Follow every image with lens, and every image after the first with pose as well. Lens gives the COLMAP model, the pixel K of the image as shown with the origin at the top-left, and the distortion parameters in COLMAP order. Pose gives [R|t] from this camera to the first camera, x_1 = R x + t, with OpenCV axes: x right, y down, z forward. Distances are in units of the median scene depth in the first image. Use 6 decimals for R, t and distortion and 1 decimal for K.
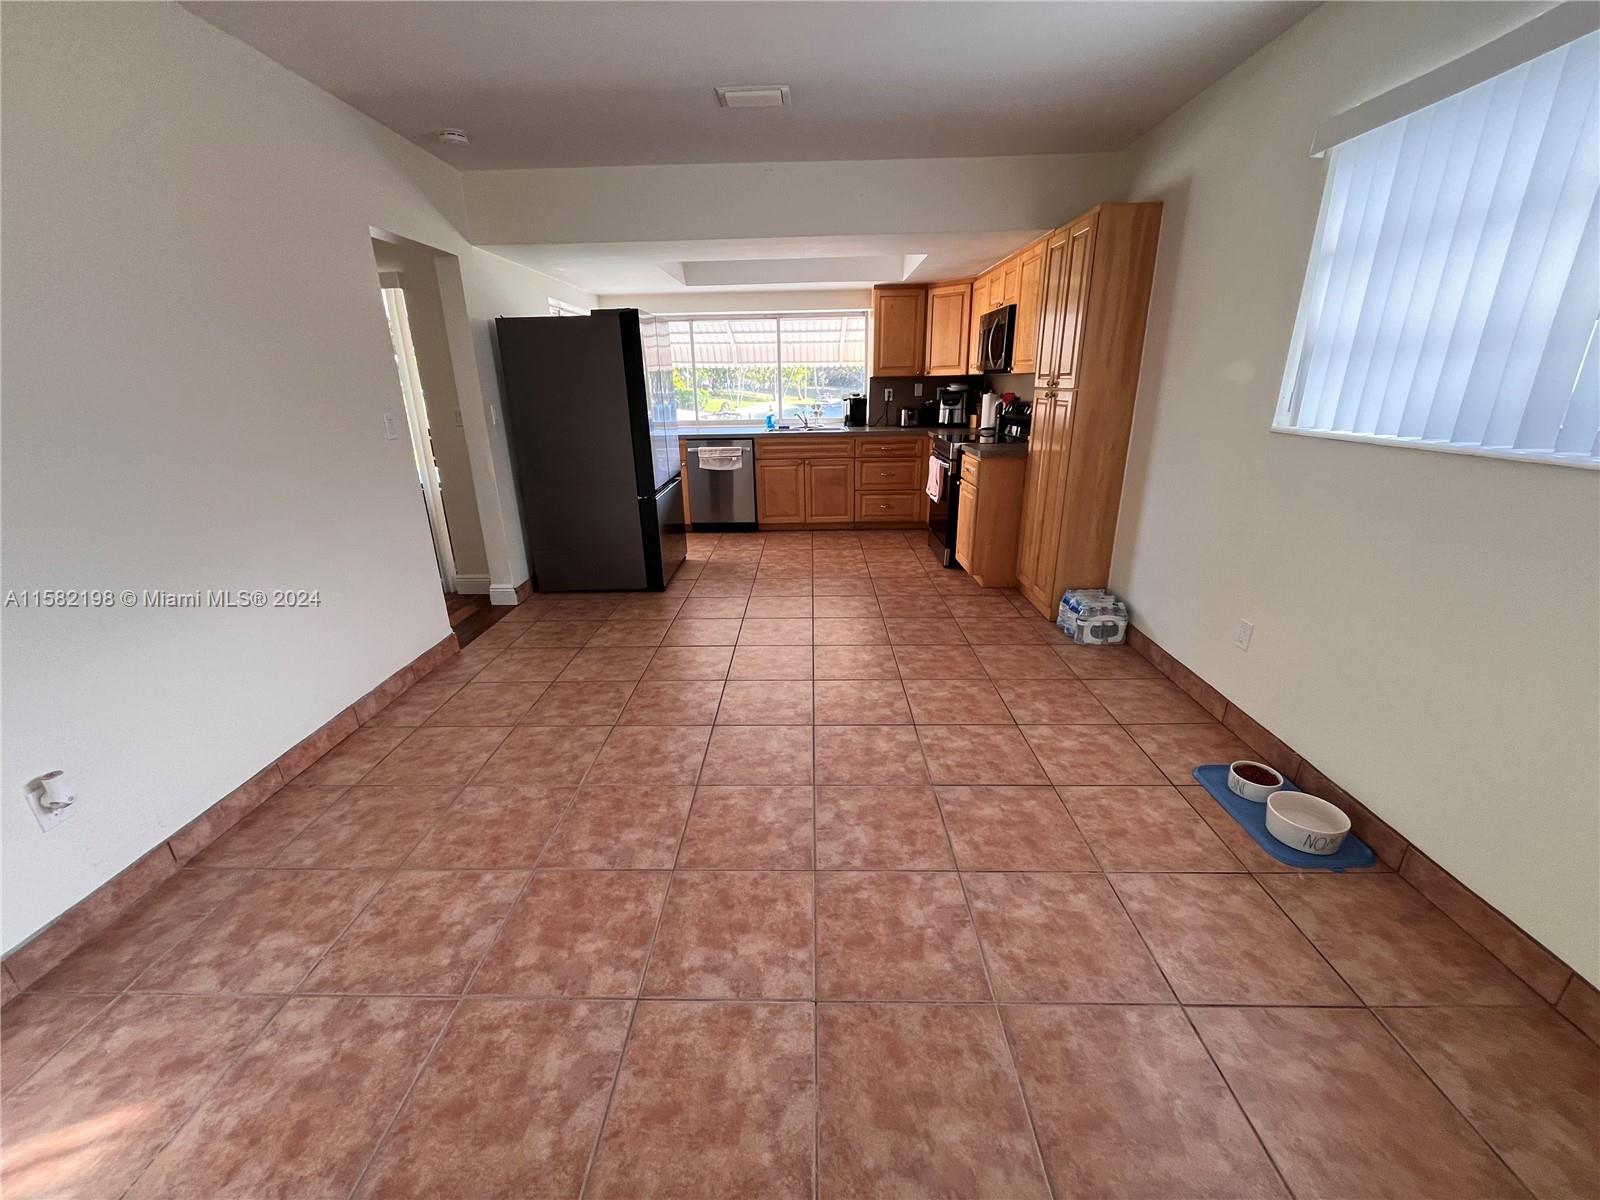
lens RADIAL K [[645.2, 0, 795.8], [0, 645.2, 600.5], [0, 0, 1]] dist [-0.004034, -0.000082]
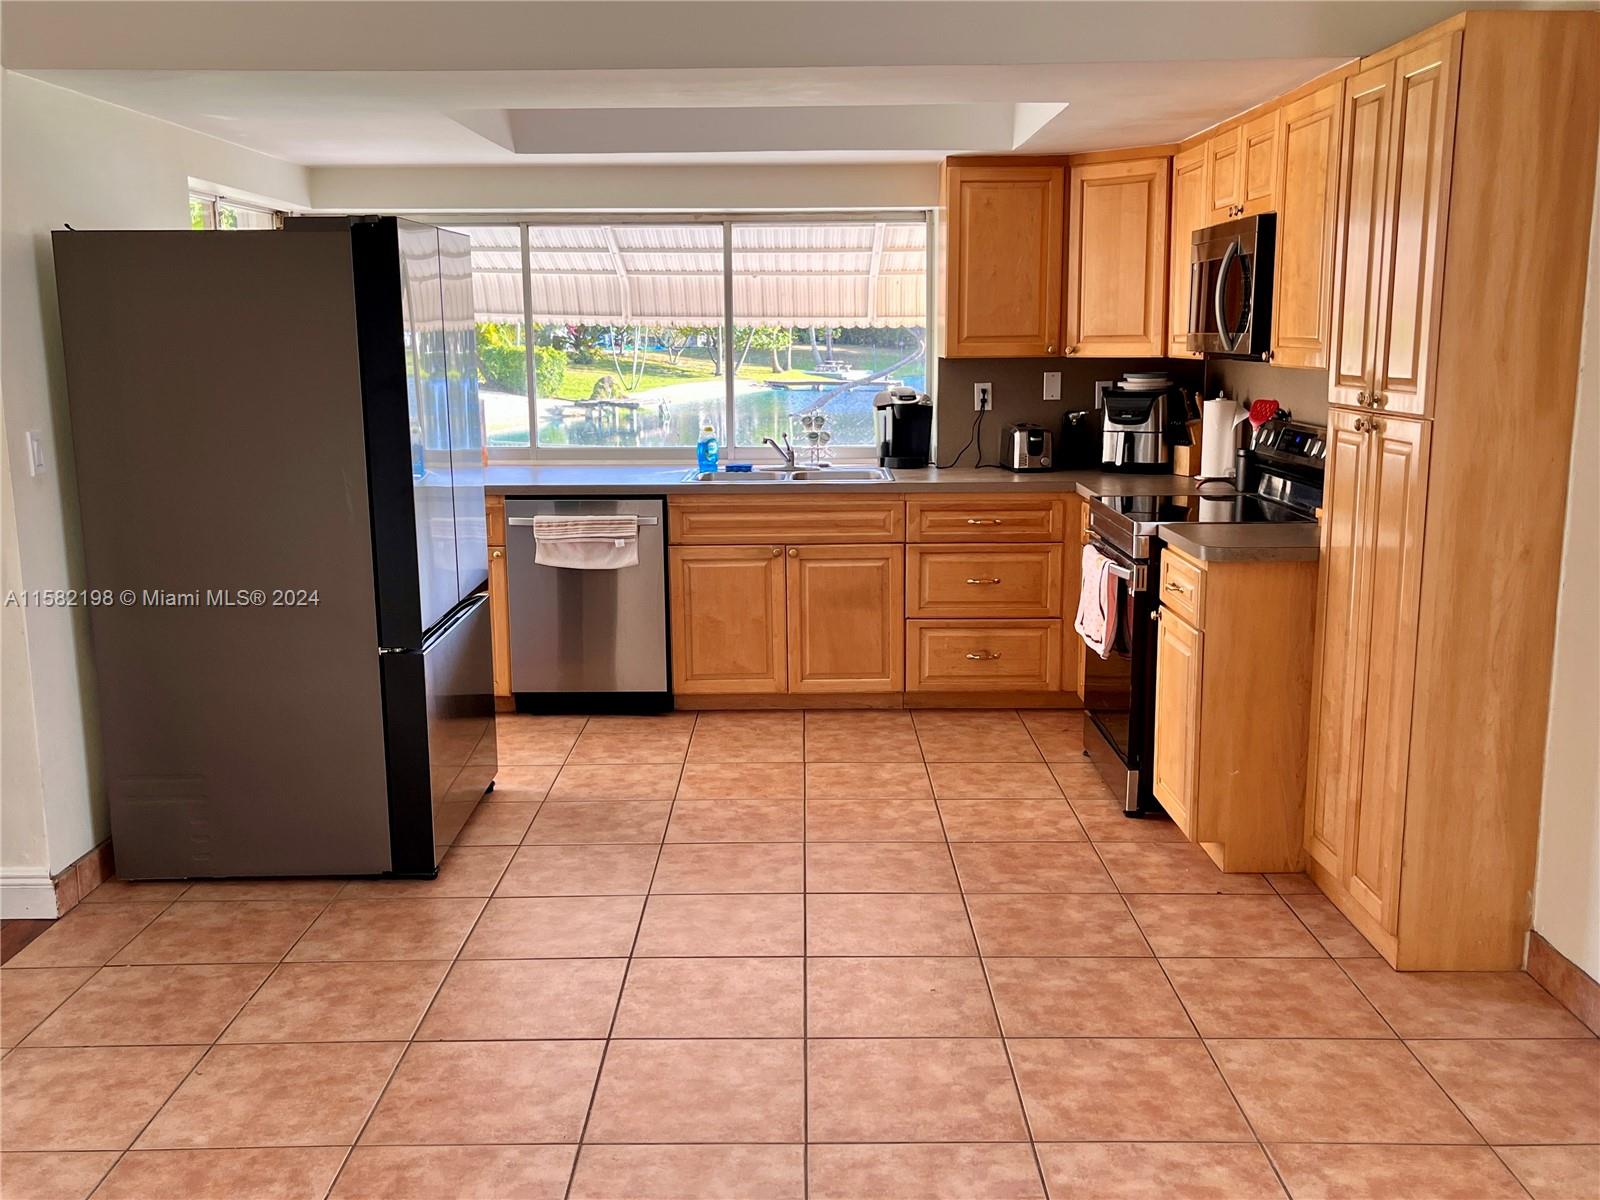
lens RADIAL K [[1528.1, 0, 800.5], [0, 1528.1, 595.1], [0, 0, 1]] dist [0.030921, 0.000000]
pose [[0.999708, 0.006934, 0.023163, 0.000170], [-0.003258, 0.987889, -0.155127, -0.046719], [-0.023958, 0.155006, 0.987623, 0.028647]]
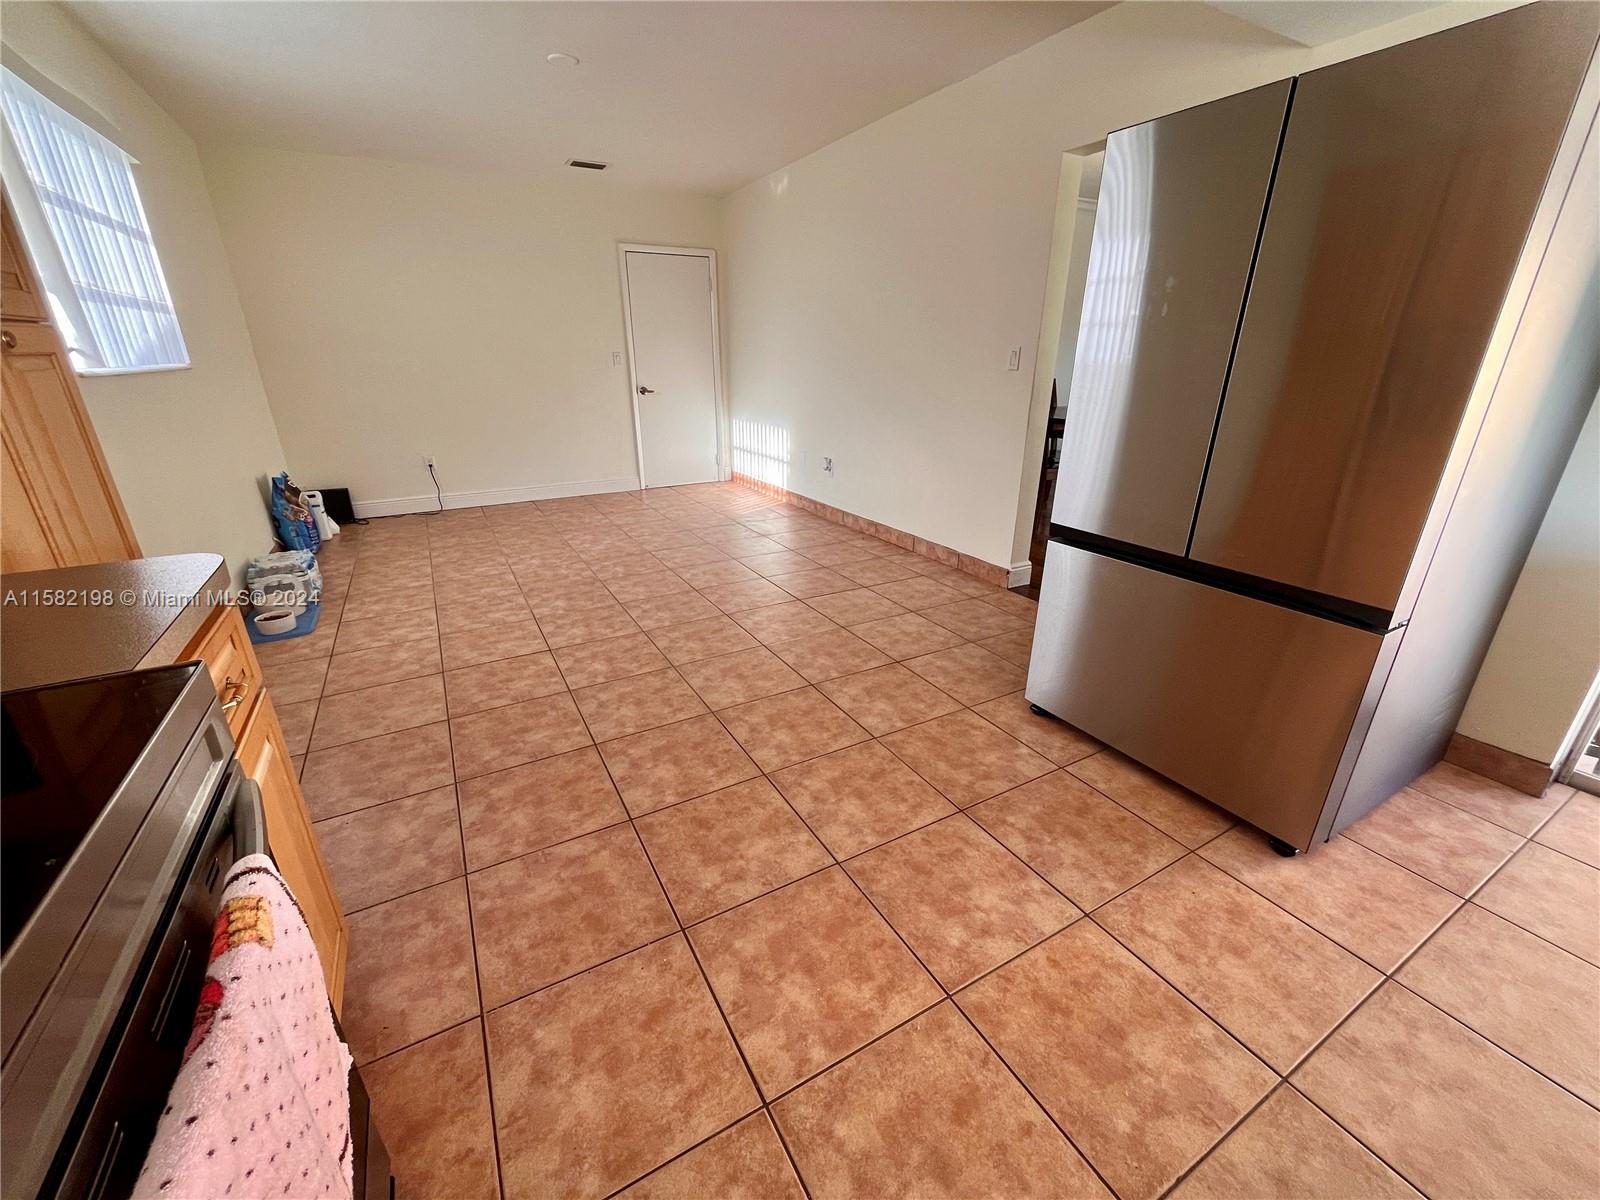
lens RADIAL K [[645.2, 0, 795.1], [0, 645.2, 597.8], [0, 0, 1]] dist [-0.004034, -0.000082]
pose [[-0.860331, 0.200567, -0.468618, 0.219634], [-0.149021, 0.780205, 0.607513, -0.431537], [0.487465, 0.592497, -0.641347, 1.349677]]
